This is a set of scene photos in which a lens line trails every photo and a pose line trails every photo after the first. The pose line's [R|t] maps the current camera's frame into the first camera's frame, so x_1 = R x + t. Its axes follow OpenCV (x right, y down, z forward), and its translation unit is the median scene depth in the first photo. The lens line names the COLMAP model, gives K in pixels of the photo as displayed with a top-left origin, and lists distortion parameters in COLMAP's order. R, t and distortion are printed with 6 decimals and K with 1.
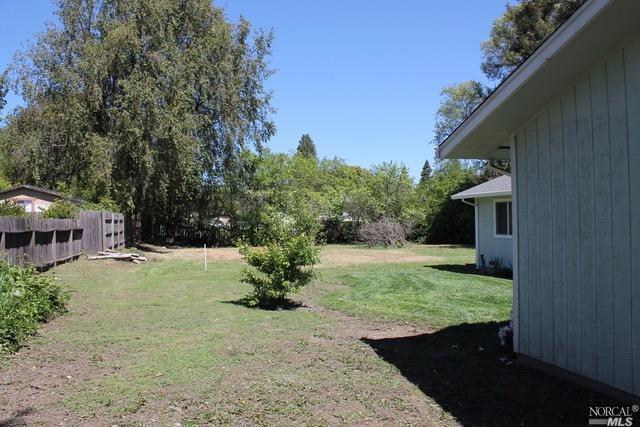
lens RADIAL K [[547.2, 0, 320.0], [0, 547.2, 213.5], [0, 0, 1]] dist [-0.151894, 0.151202]
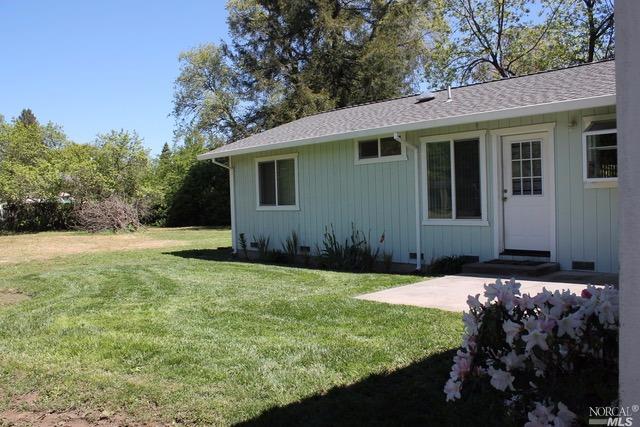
lens RADIAL K [[547.2, 0, 320.0], [0, 547.2, 213.5], [0, 0, 1]] dist [-0.151894, 0.151202]
pose [[0.891476, -0.025479, 0.452351, 0.035523], [0.013712, 0.999477, 0.029272, 0.016473], [-0.452861, -0.019892, 0.891359, 0.170654]]
